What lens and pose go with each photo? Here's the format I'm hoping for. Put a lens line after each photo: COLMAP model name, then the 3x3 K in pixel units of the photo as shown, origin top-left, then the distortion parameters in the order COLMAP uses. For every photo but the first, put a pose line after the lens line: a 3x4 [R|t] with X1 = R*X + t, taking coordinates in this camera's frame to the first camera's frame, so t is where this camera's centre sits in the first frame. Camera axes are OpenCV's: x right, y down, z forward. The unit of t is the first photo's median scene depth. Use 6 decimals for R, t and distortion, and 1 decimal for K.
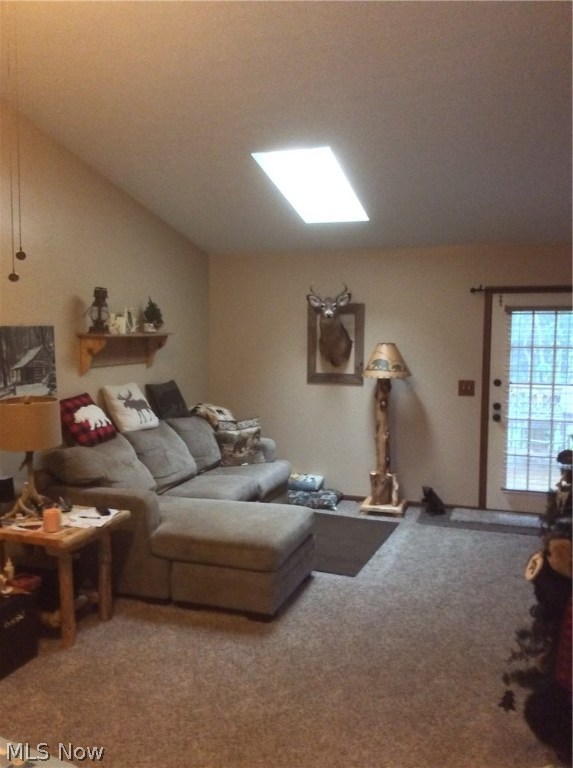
lens RADIAL K [[697.8, 0, 286.5], [0, 697.8, 384.0], [0, 0, 1]] dist [0.125880, -0.259526]
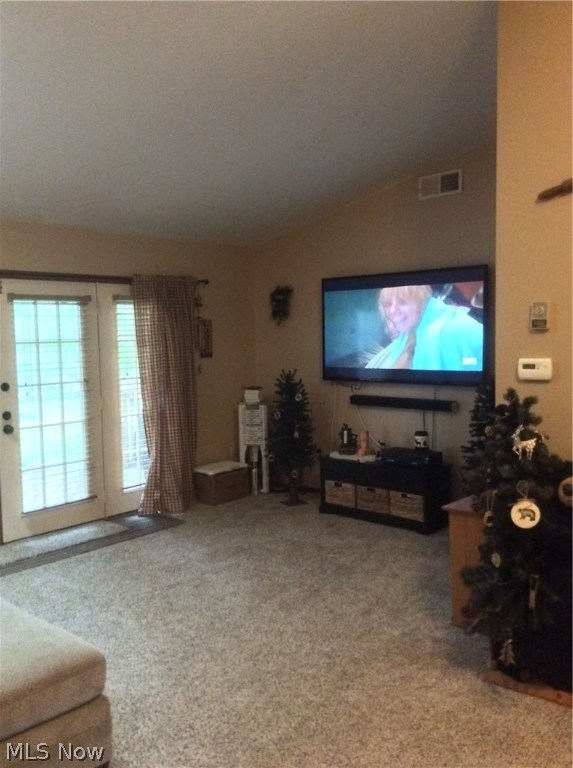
lens RADIAL K [[697.8, 0, 286.5], [0, 697.8, 384.0], [0, 0, 1]] dist [0.125880, -0.259526]
pose [[0.422732, -0.087912, 0.901981, -0.310478], [0.103990, 0.993415, 0.048087, -0.011008], [-0.900269, 0.073469, 0.429090, 0.355213]]
